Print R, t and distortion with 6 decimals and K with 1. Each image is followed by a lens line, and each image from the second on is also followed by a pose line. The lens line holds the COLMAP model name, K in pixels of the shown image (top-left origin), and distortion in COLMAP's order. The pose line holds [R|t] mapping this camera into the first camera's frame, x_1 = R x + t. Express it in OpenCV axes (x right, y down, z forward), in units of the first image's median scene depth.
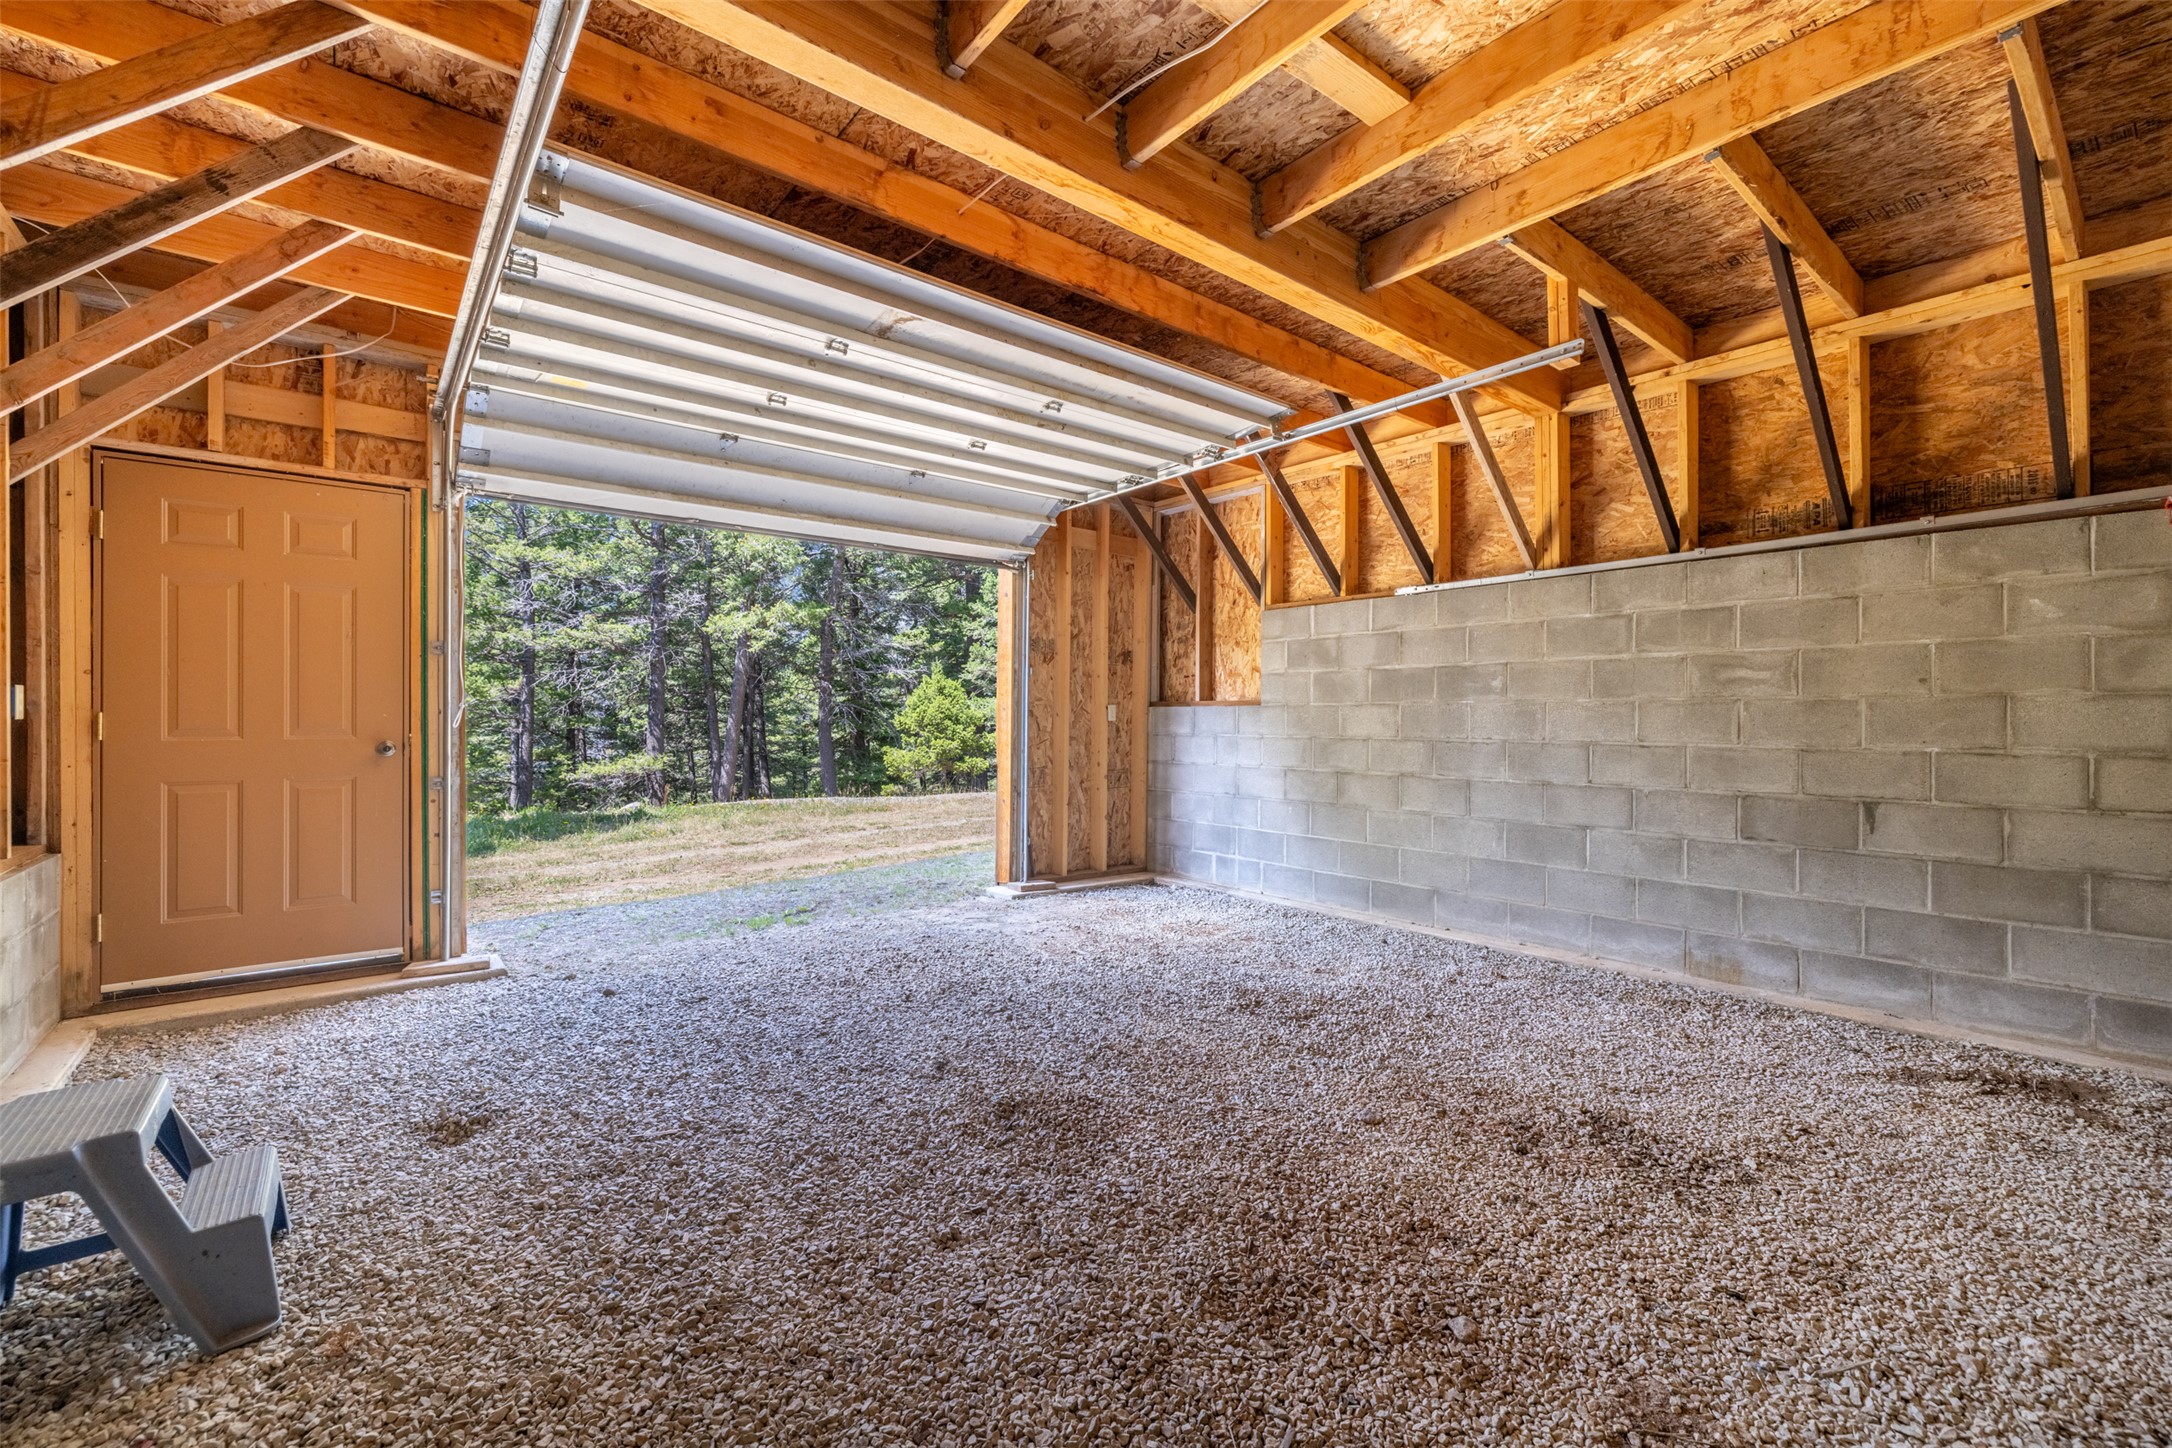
lens RADIAL K [[912.1, 0, 1088.4], [0, 912.1, 729.1], [0, 0, 1]] dist [-0.000734, 0.000063]
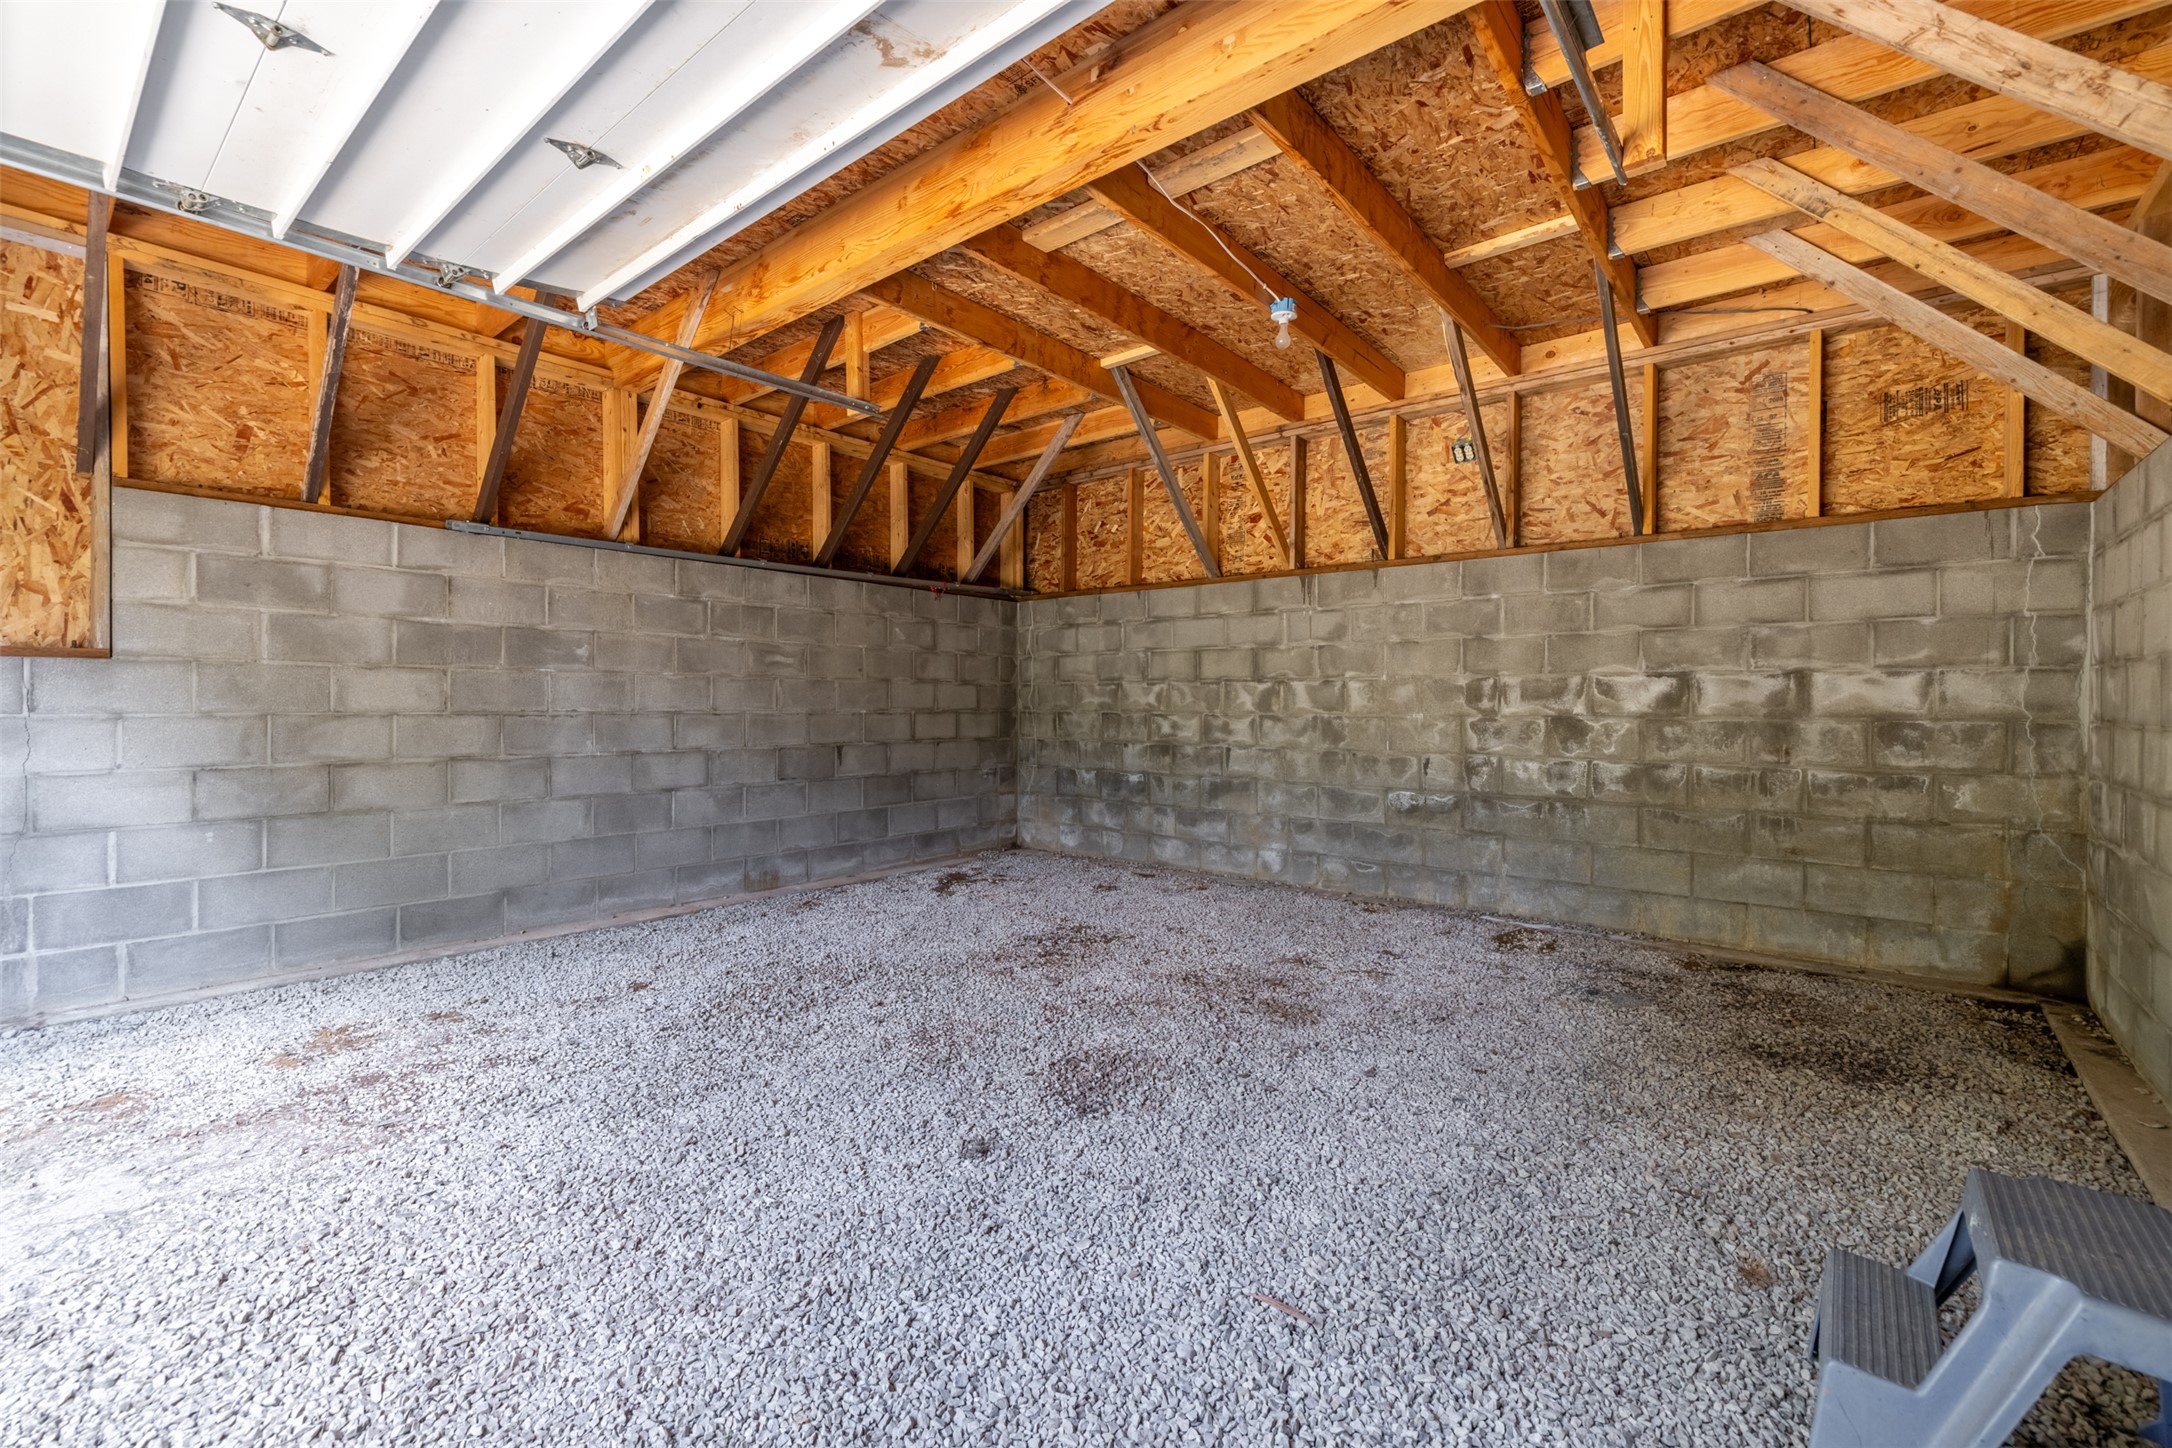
lens RADIAL K [[912.1, 0, 1087.9], [0, 912.1, 705.7], [0, 0, 1]] dist [-0.000734, 0.000063]
pose [[-0.199384, -0.011253, 0.979857, -0.609420], [0.000606, 0.999932, 0.011607, -0.004704], [-0.979921, 0.002908, -0.199364, 0.705782]]
